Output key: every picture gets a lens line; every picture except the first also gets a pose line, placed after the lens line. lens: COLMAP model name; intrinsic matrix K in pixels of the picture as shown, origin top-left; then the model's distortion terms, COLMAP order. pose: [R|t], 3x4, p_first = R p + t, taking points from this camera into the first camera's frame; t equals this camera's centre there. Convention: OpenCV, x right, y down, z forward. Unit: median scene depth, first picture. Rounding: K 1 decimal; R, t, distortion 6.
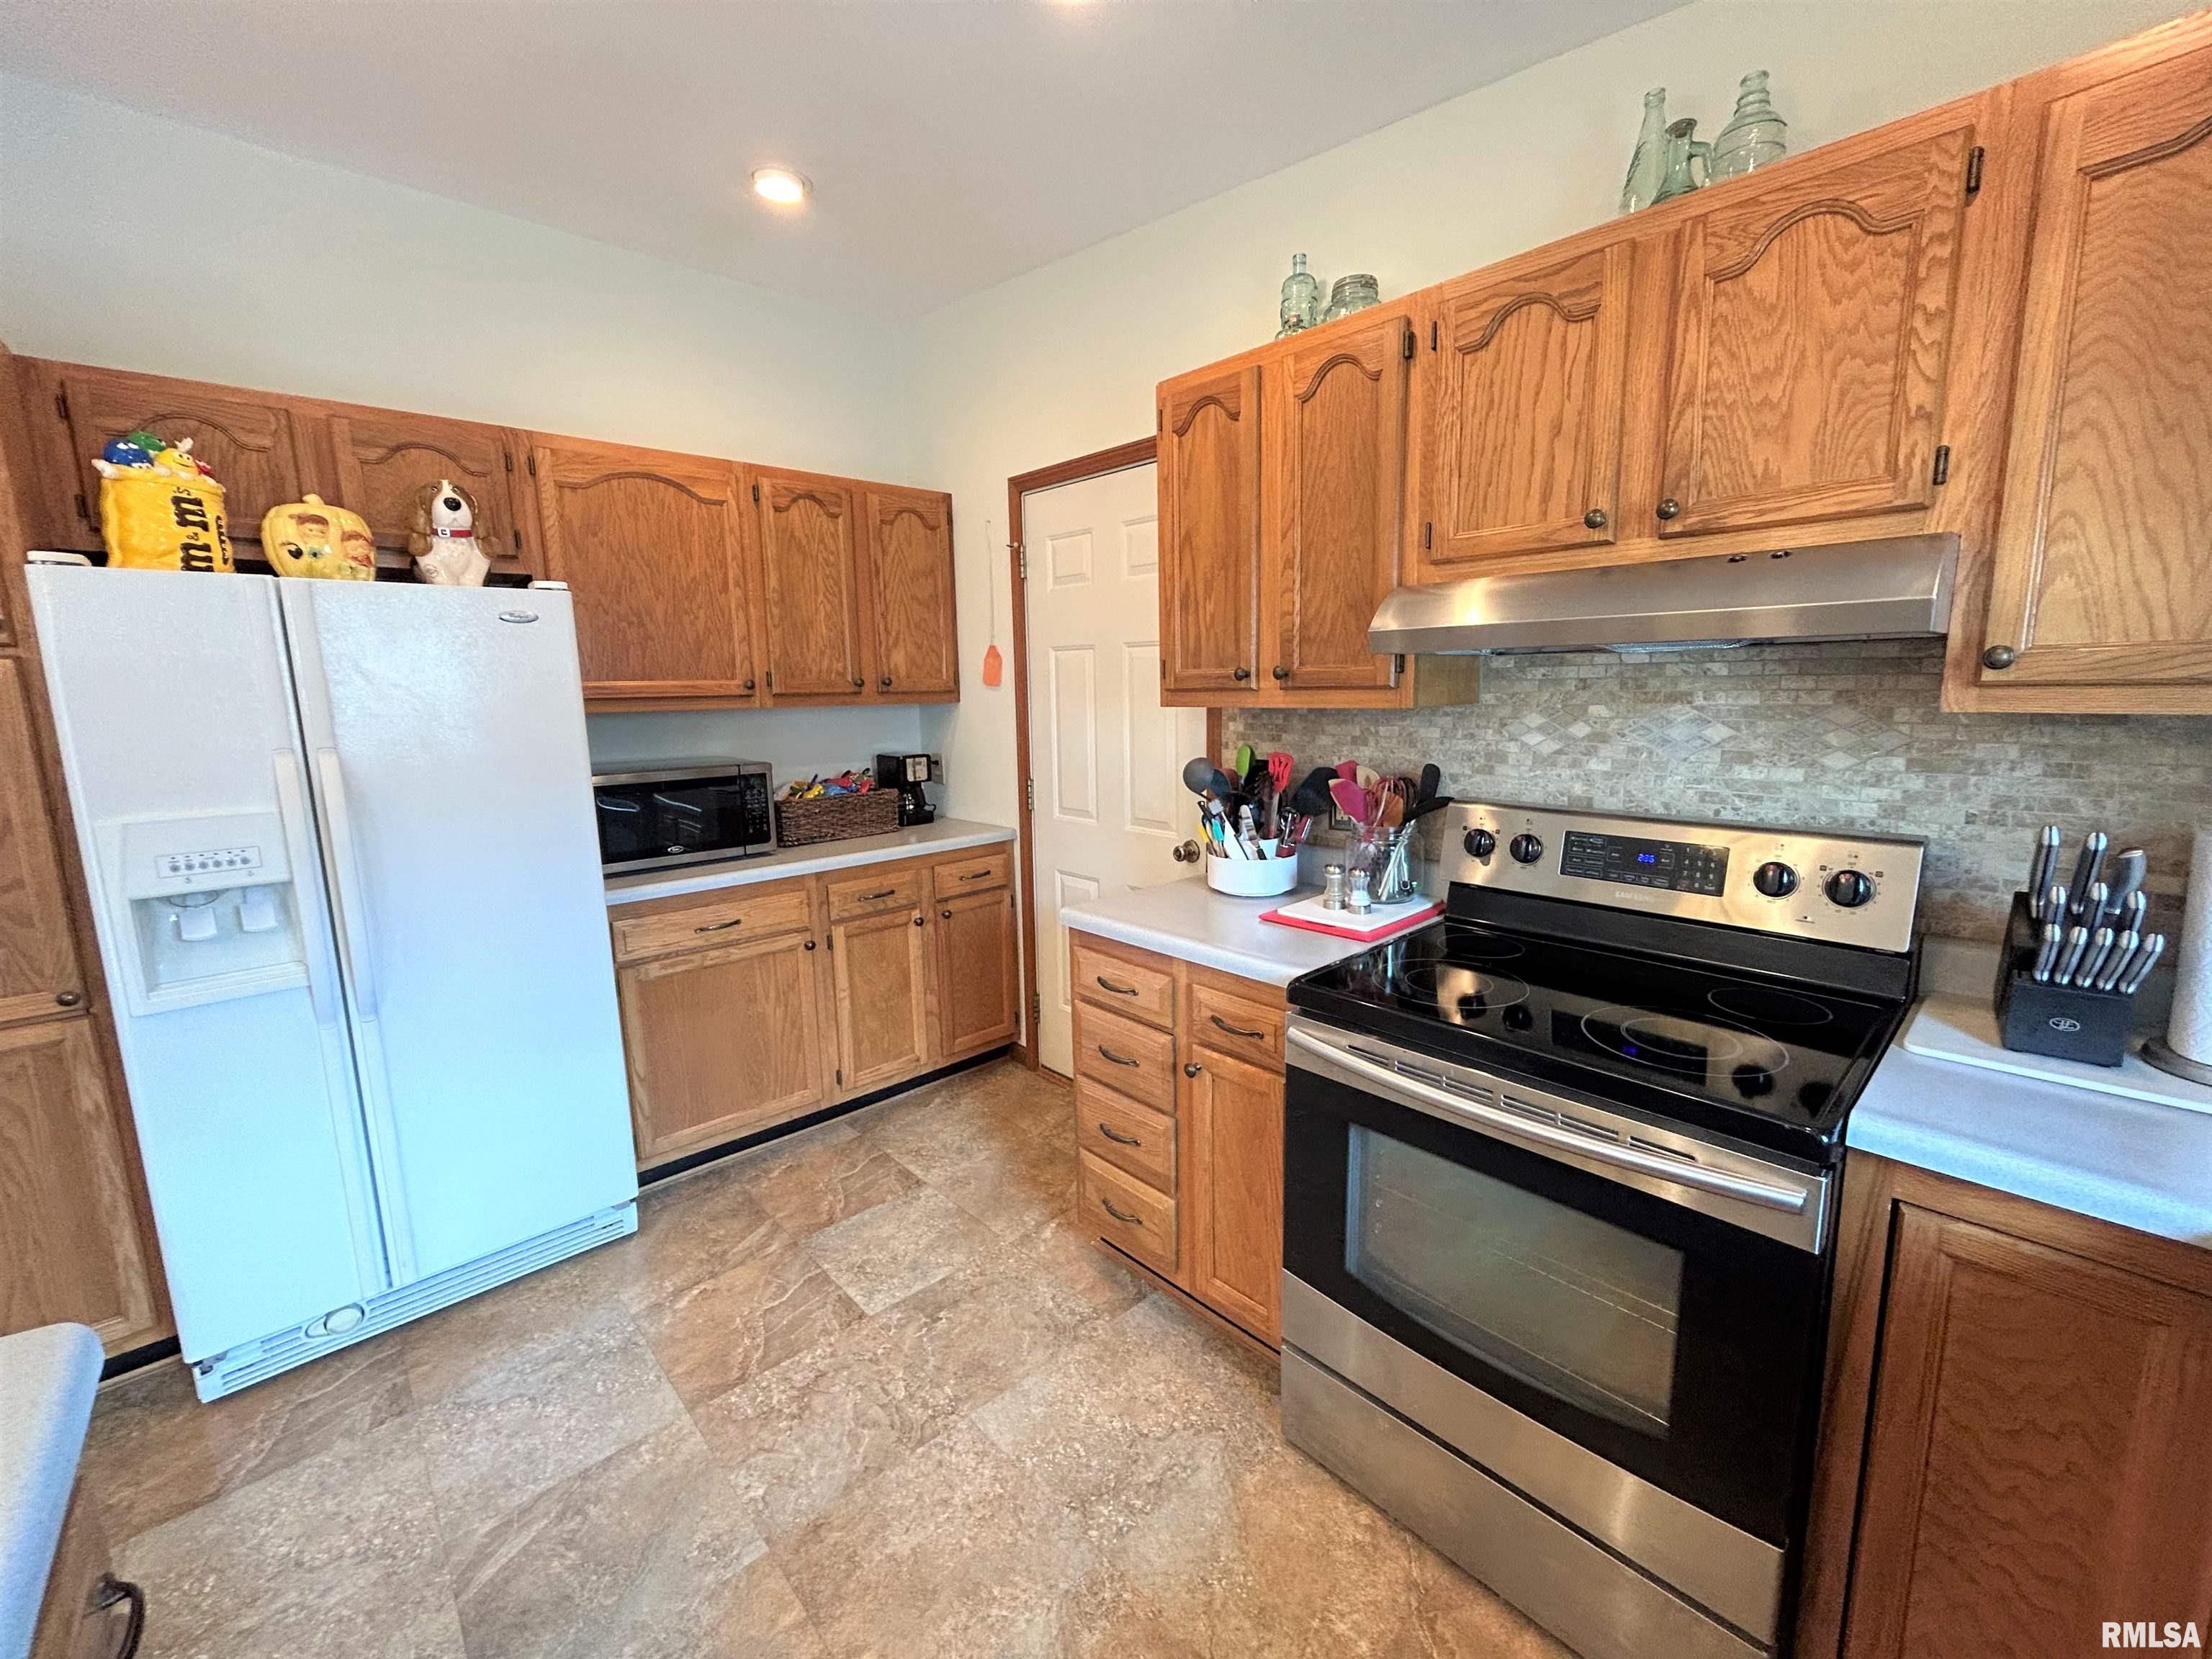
lens RADIAL K [[900.3, 0, 1108.4], [0, 900.3, 828.0], [0, 0, 1]] dist [0.000199, -0.000244]
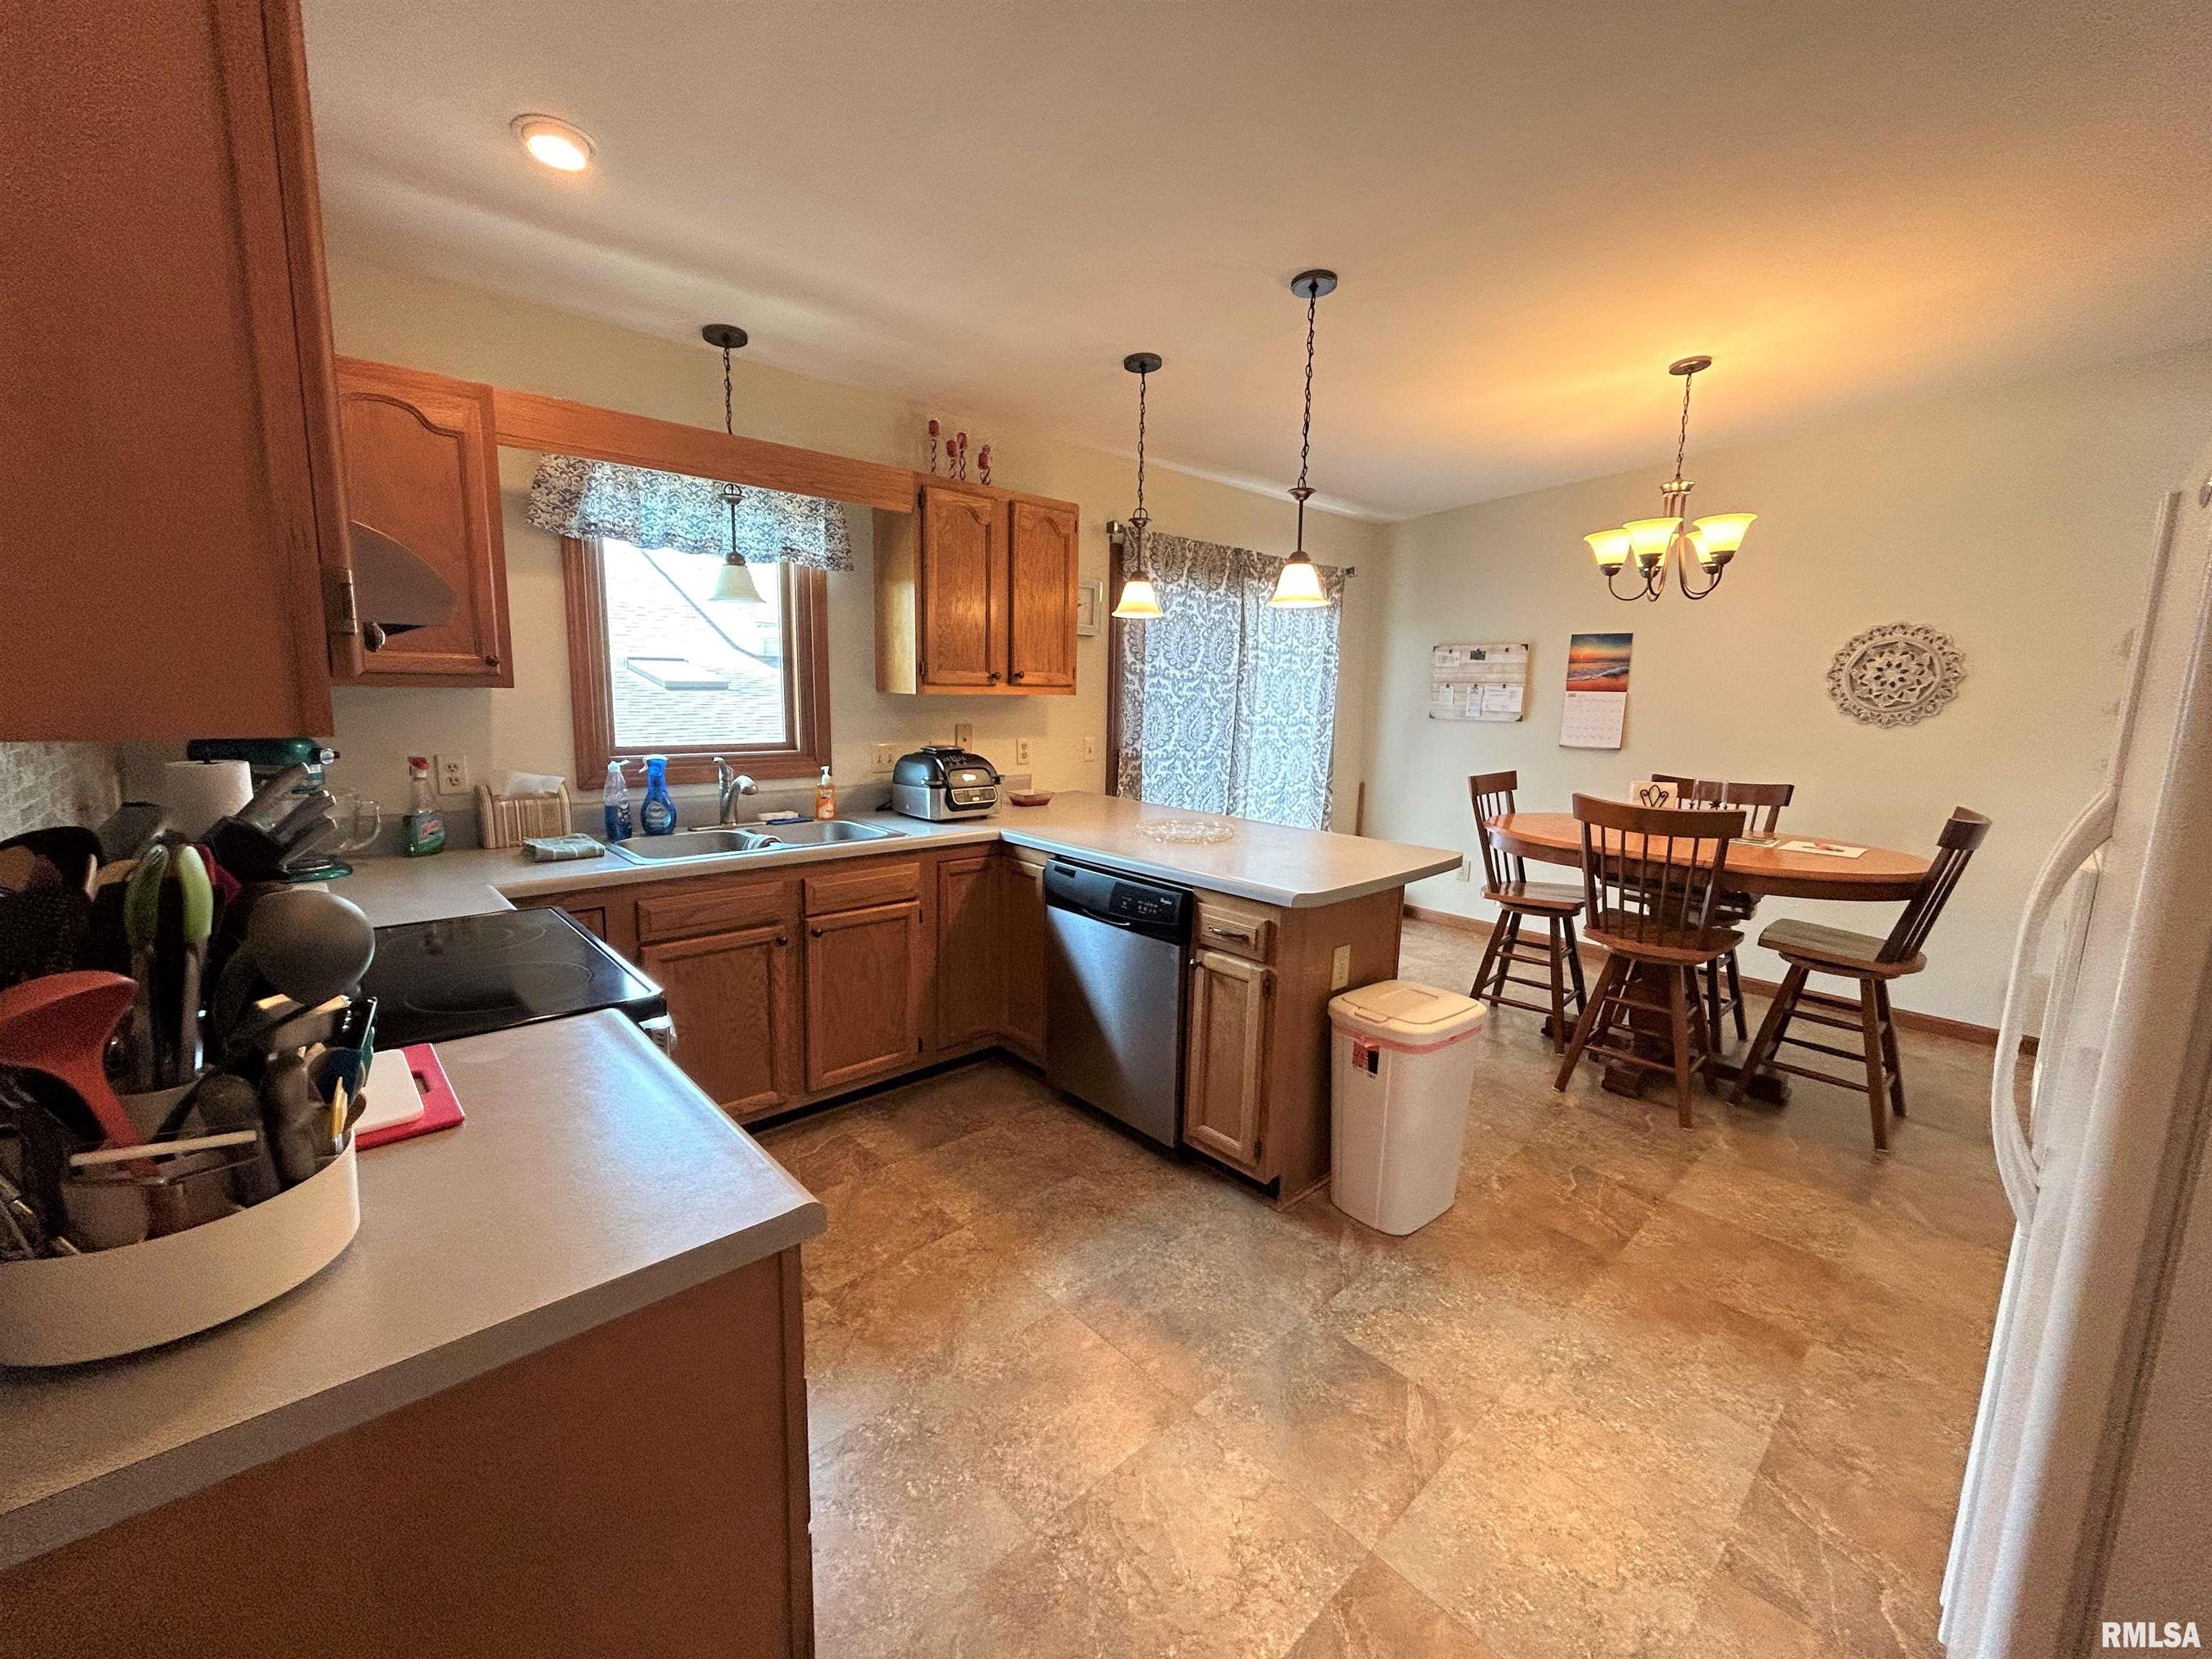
lens RADIAL K [[894.0, 0, 1106.0], [0, 894.0, 829.5], [0, 0, 1]] dist [-0.001342, 0.000111]
pose [[-0.999986, -0.005253, -0.000257, -0.217045], [-0.005069, 0.949670, 0.313210, -0.239228], [-0.001401, 0.313207, -0.949684, 1.571145]]
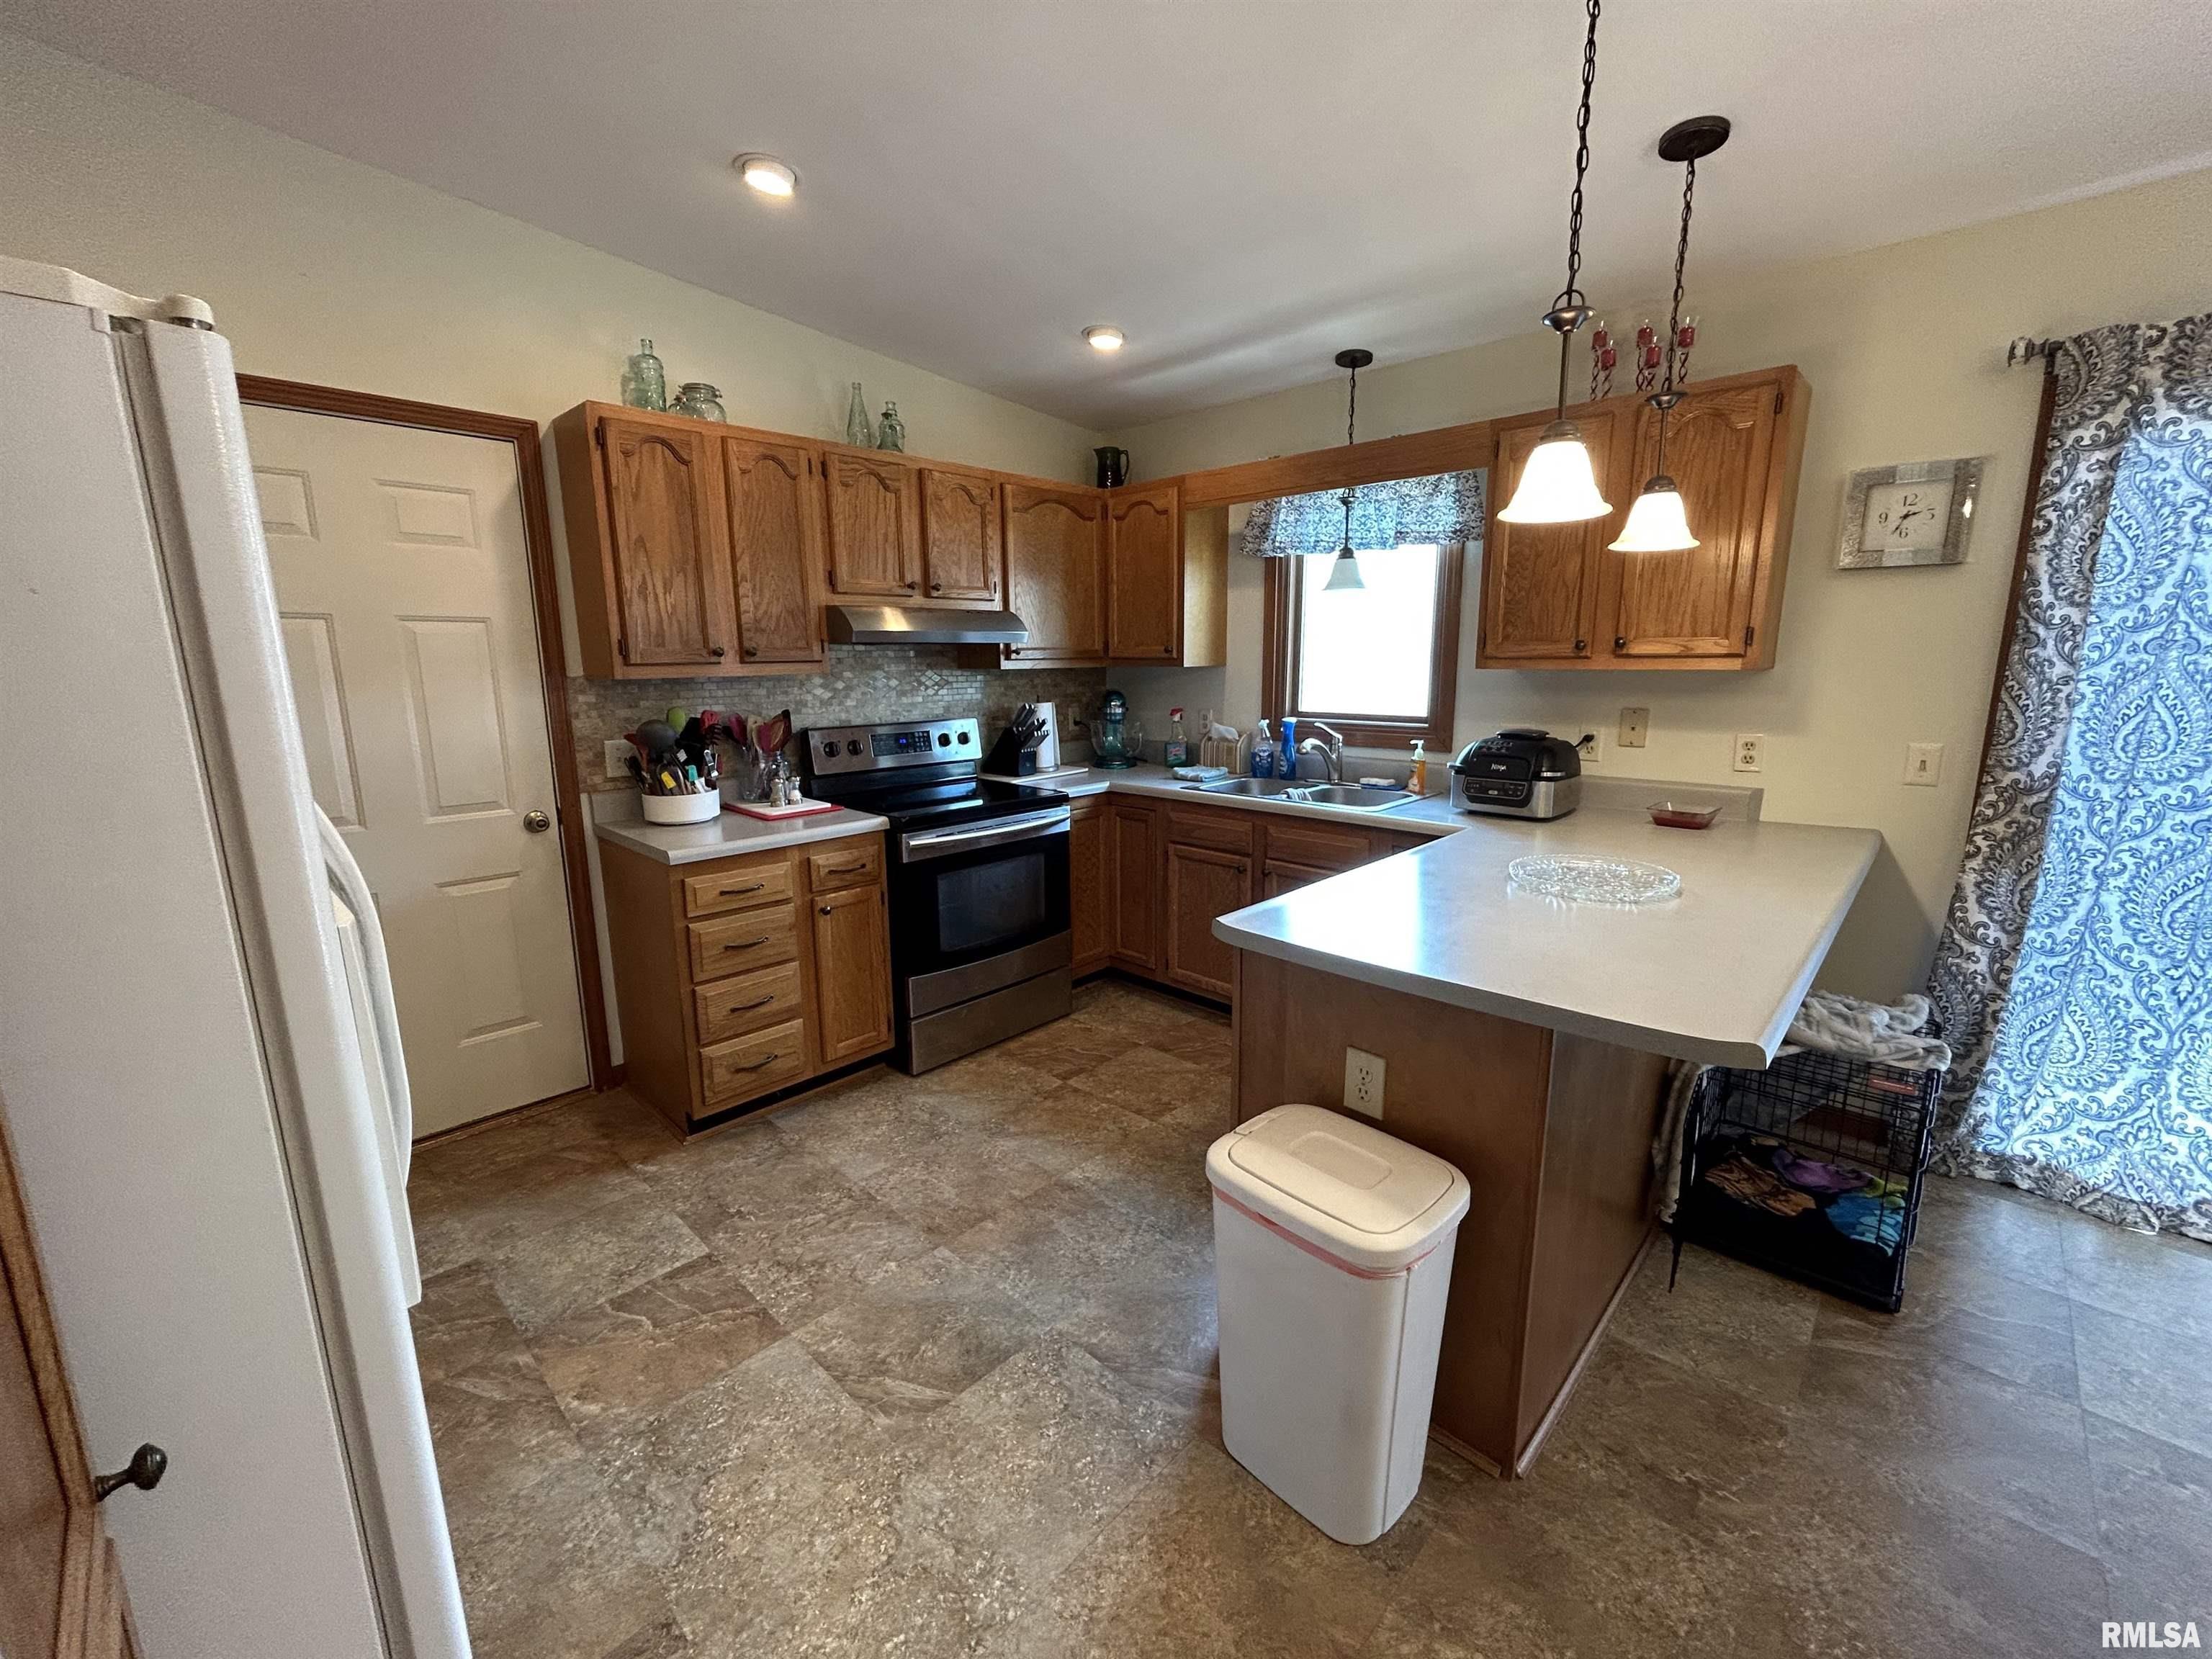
lens RADIAL K [[891.5, 0, 1113.8], [0, 891.5, 831.6], [0, 0, 1]] dist [-0.000735, -0.000573]
pose [[-0.064475, -0.178091, 0.981899, -1.424811], [0.168556, 0.967866, 0.186614, -0.063069], [-0.983581, 0.177537, -0.032385, 0.546685]]
